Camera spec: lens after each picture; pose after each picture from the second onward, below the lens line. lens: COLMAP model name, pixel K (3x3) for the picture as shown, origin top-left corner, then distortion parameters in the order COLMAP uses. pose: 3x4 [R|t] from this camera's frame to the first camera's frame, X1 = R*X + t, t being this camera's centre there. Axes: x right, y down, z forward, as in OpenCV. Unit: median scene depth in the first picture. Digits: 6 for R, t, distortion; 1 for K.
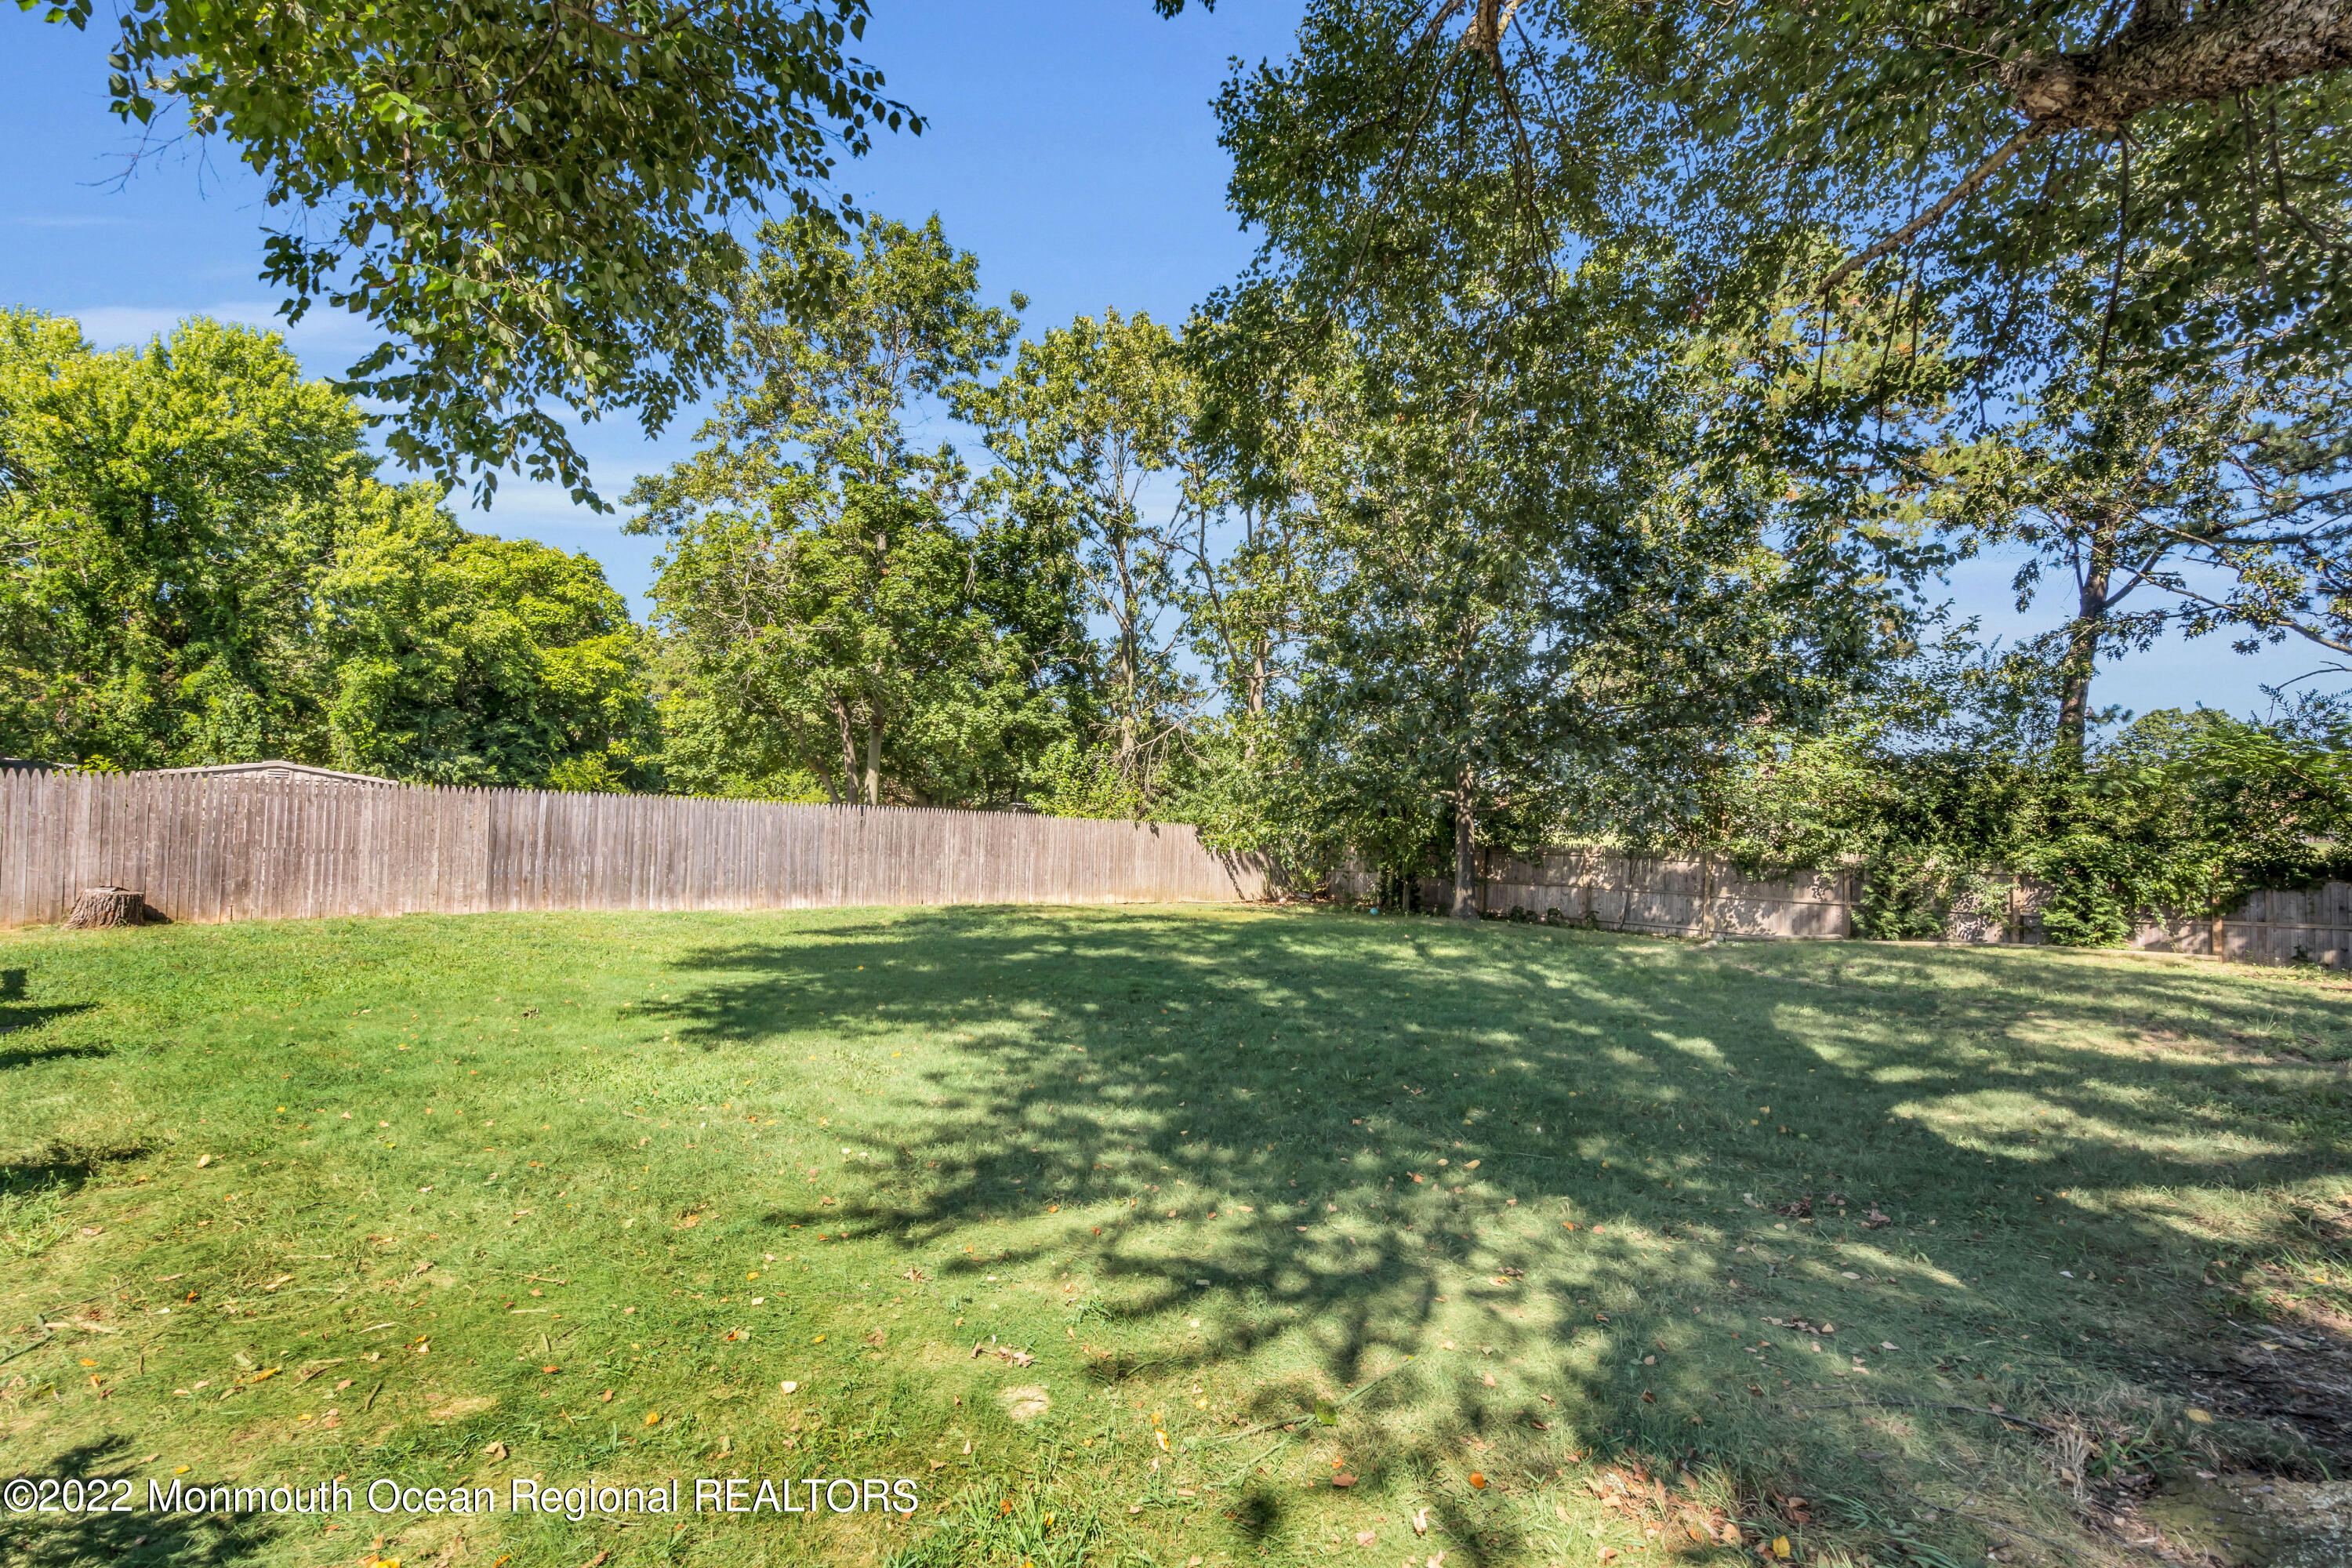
lens RADIAL K [[1071.5, 0, 1176.0], [0, 1071.5, 784.0], [0, 0, 1]] dist [0.000648, 0.000069]
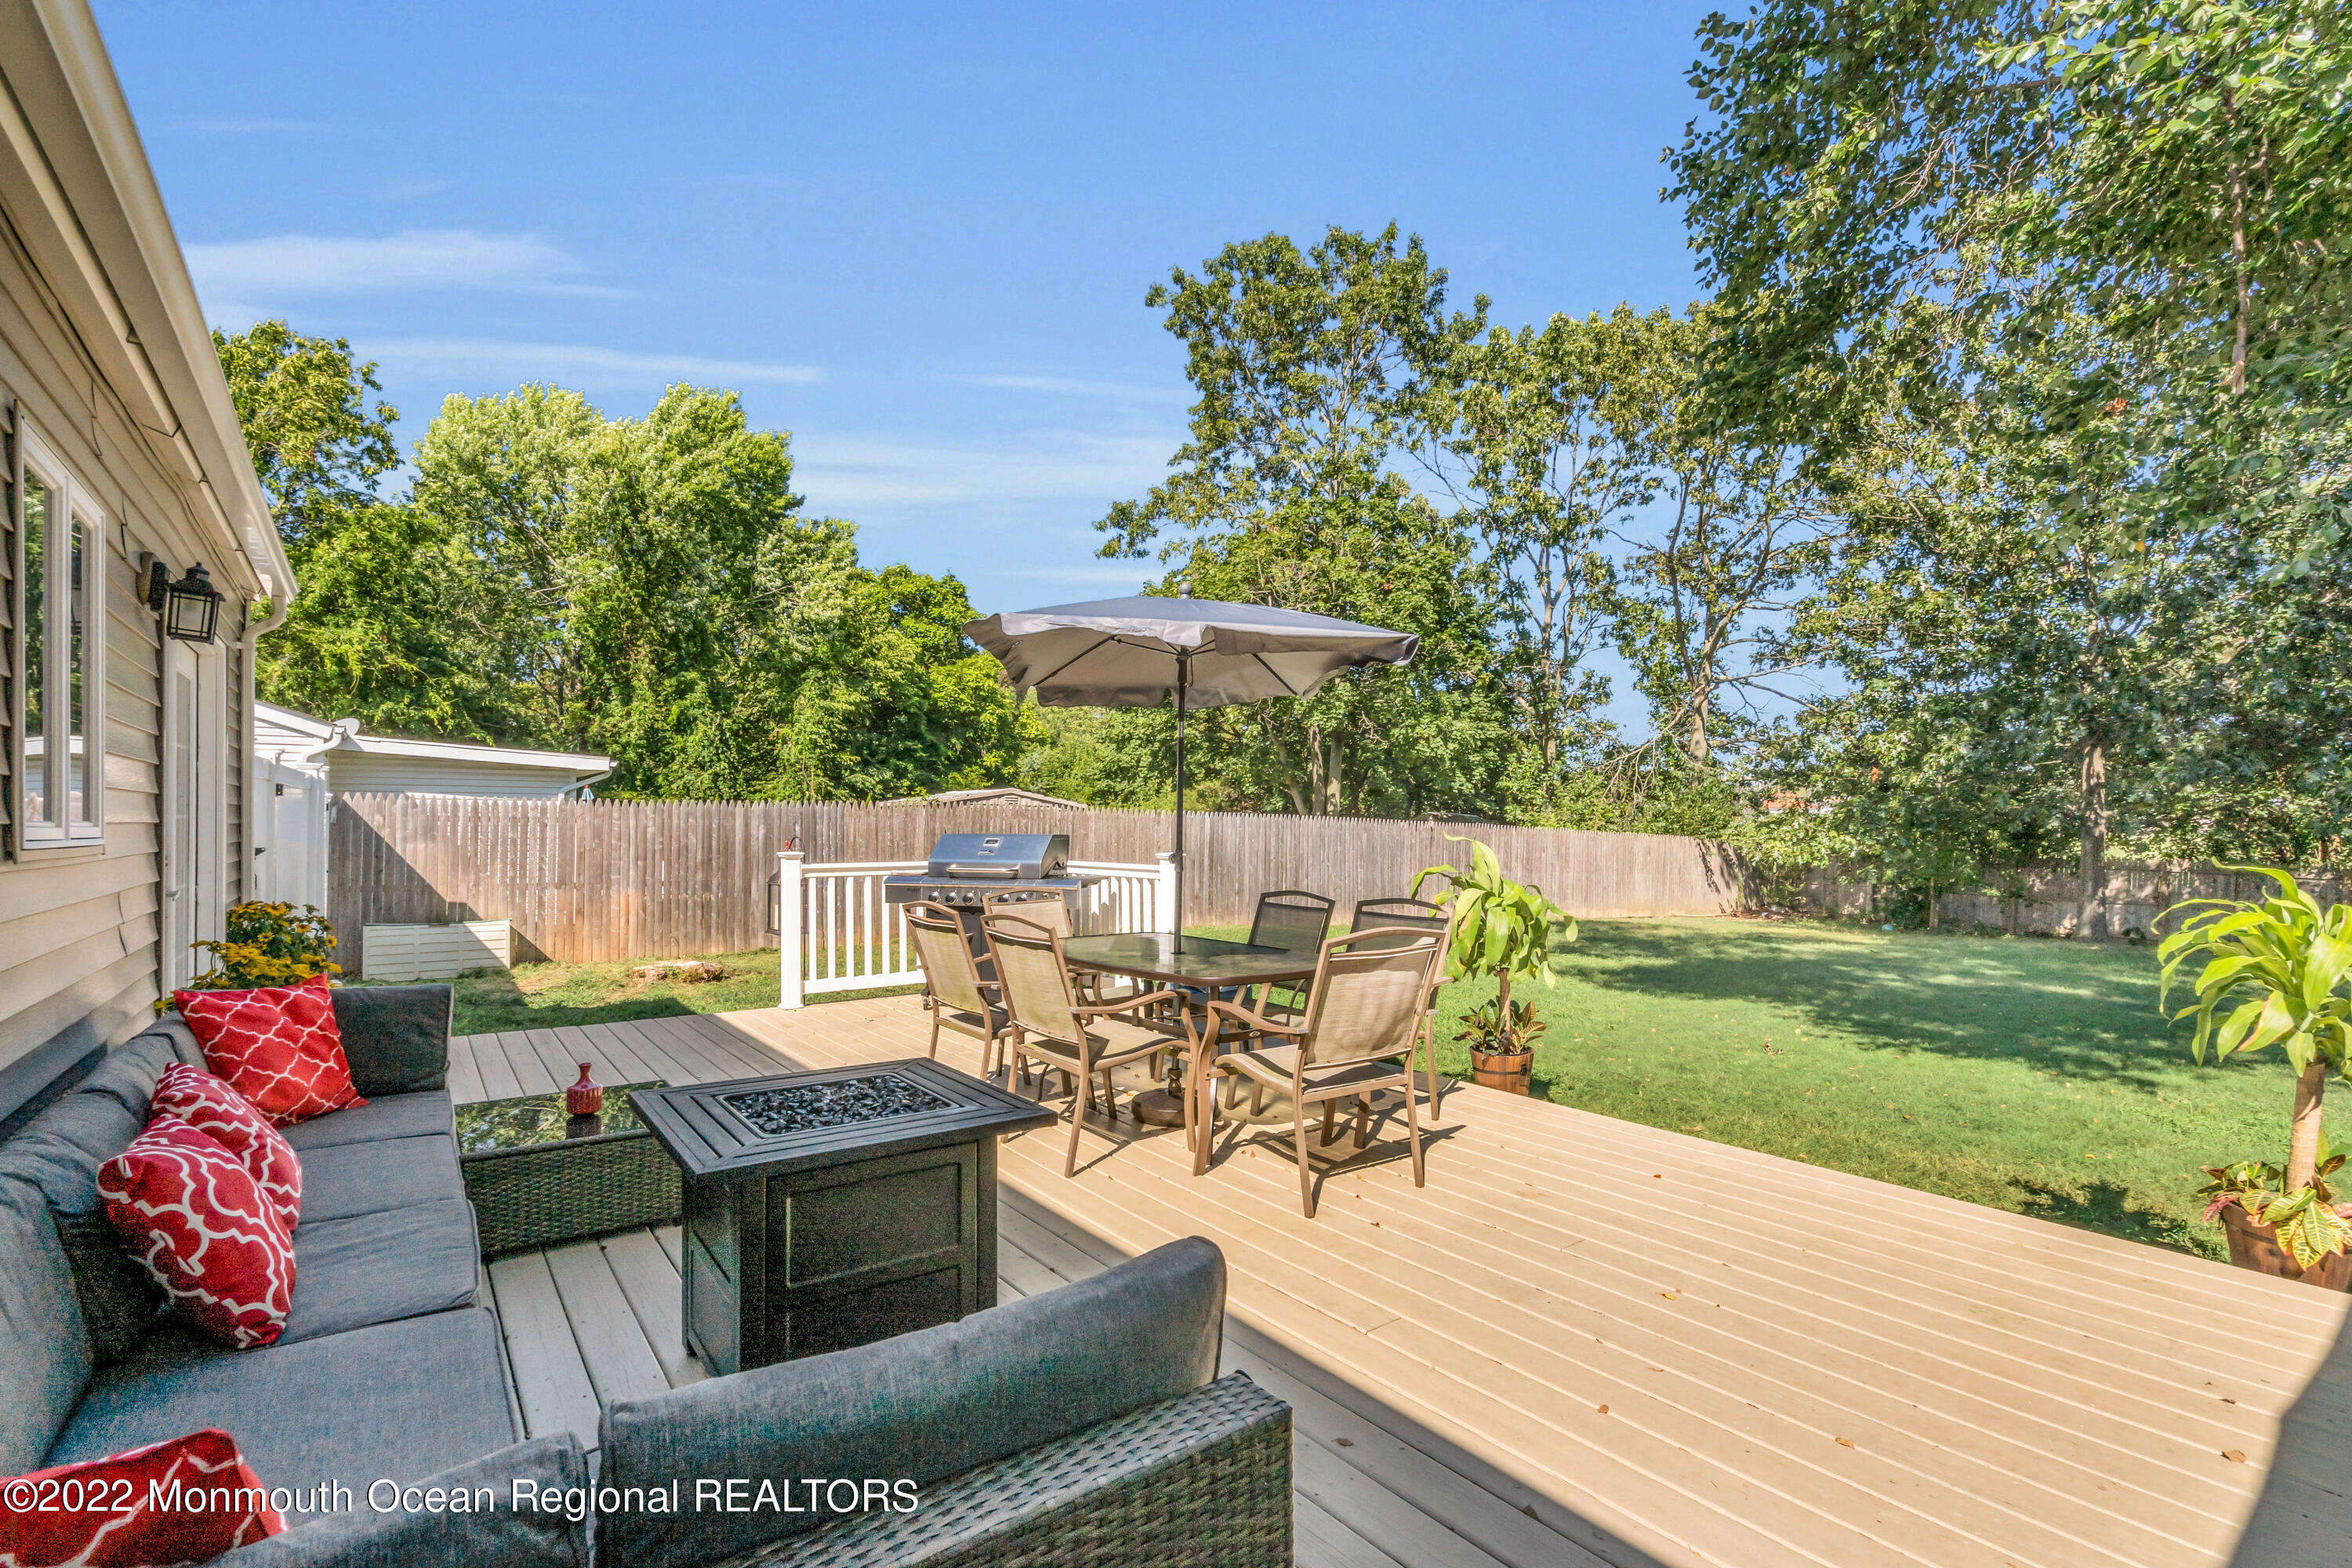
lens RADIAL K [[1071.5, 0, 1176.0], [0, 1071.5, 784.0], [0, 0, 1]] dist [0.000648, 0.000069]
pose [[0.991314, -0.009826, -0.131146, -0.209574], [0.009915, 0.999951, 0.000023, -0.009374], [0.131140, -0.001323, 0.991363, -0.016083]]
